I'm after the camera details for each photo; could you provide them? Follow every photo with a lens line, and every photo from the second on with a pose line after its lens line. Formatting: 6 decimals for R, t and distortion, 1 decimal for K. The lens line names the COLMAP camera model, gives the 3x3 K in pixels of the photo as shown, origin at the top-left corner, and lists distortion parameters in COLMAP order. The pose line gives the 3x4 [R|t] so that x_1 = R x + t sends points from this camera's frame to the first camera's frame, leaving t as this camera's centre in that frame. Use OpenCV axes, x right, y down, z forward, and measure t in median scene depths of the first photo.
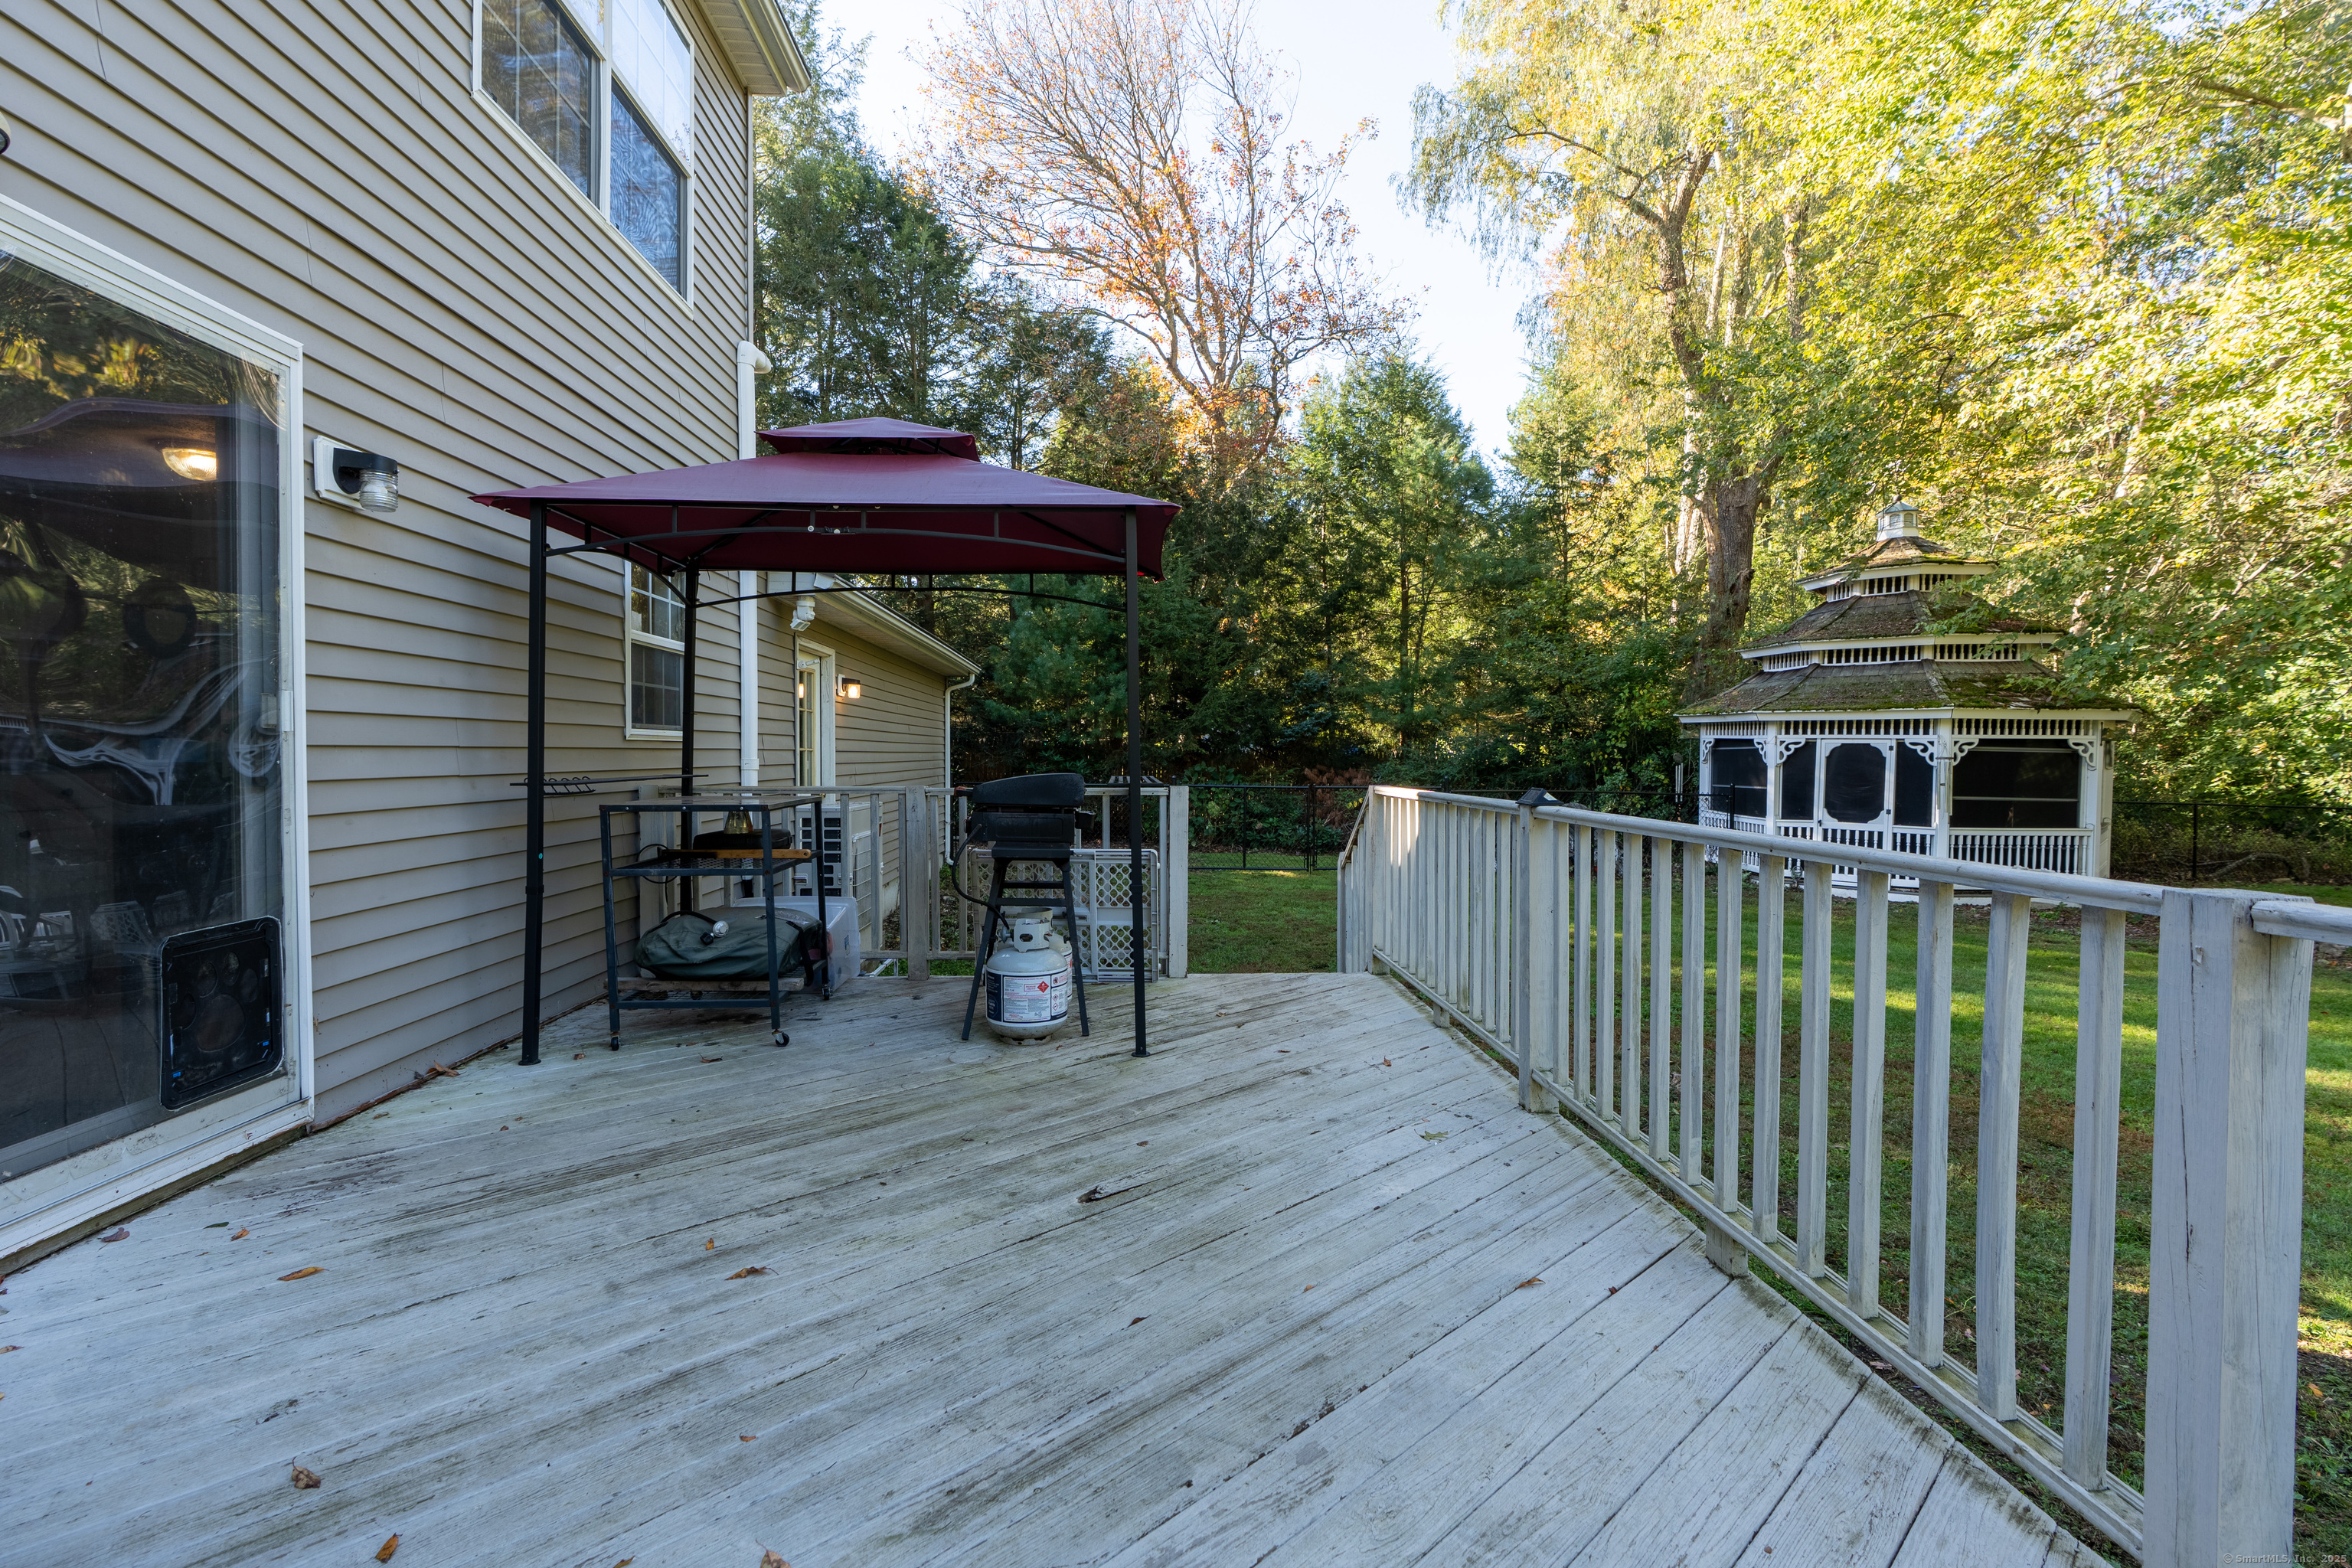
lens RADIAL K [[1062.9, 0, 1176.7], [0, 1062.9, 778.1], [0, 0, 1]] dist [0.000512, 0.000377]
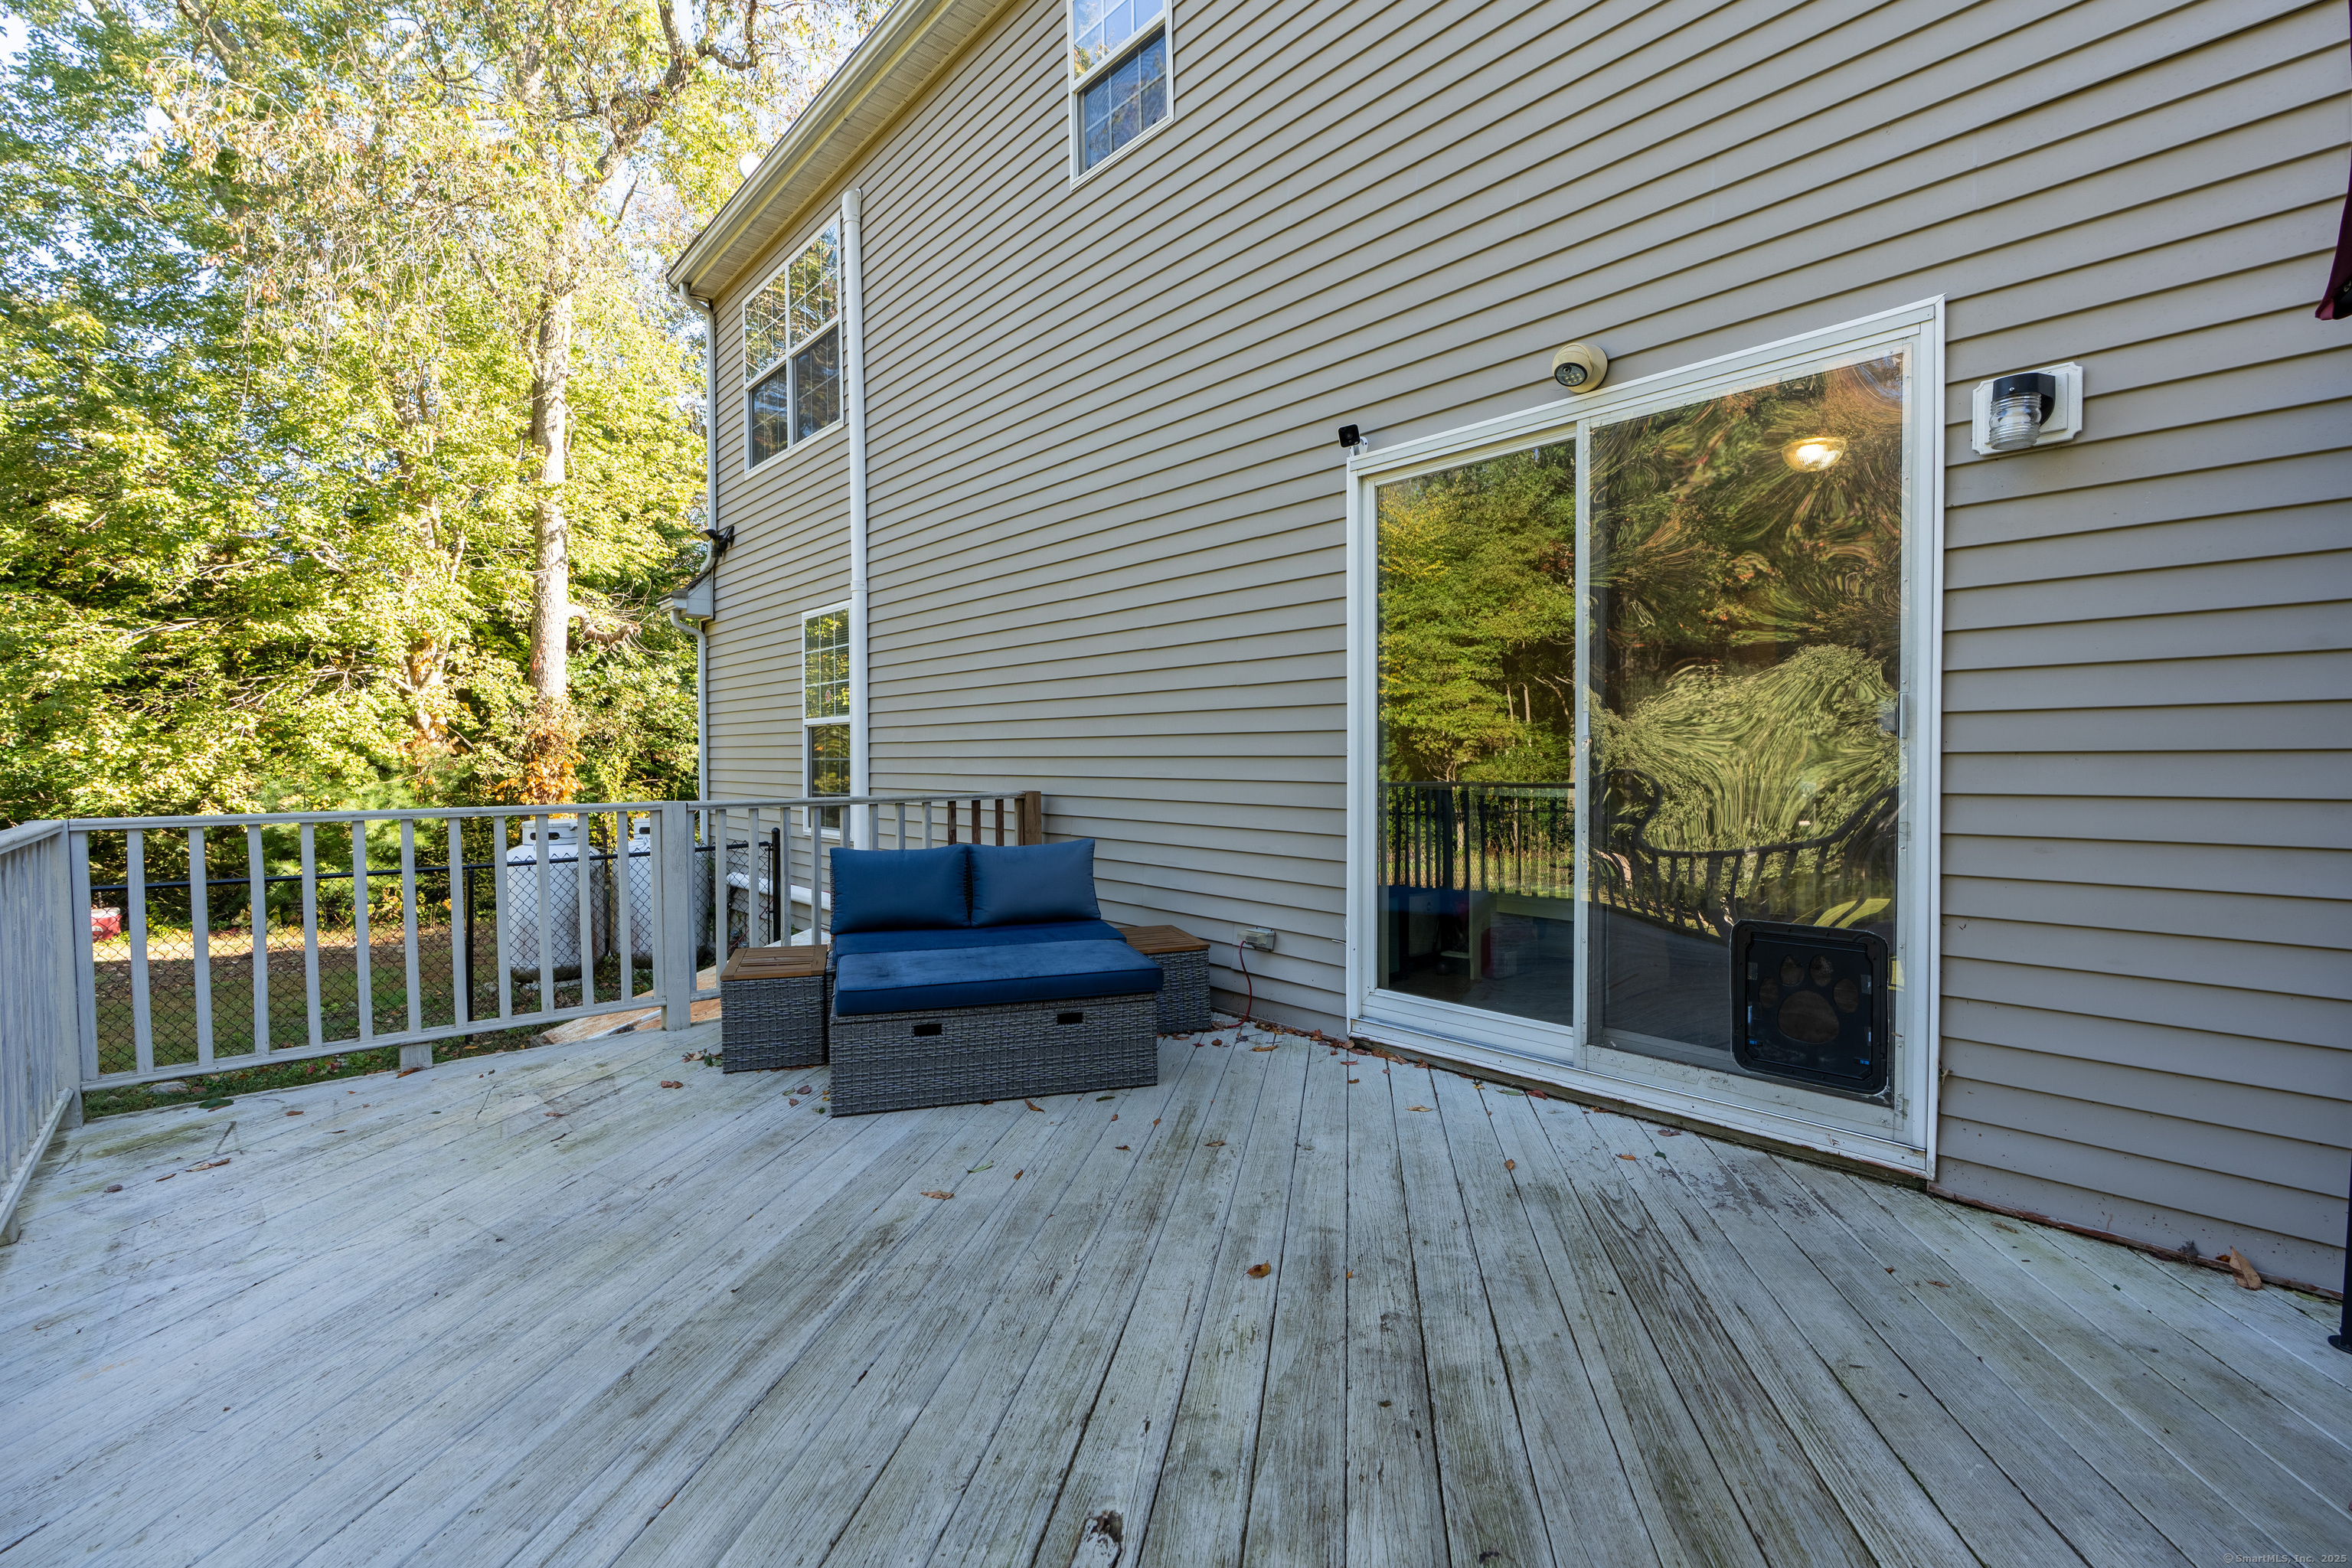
lens RADIAL K [[1062.9, 0, 1179.8], [0, 1062.9, 786.1], [0, 0, 1]] dist [0.000512, 0.000377]
pose [[-0.785981, 0.017287, -0.618009, 0.235929], [-0.012023, 0.998993, 0.043235, -0.037027], [0.618134, 0.041412, -0.784981, 1.429543]]
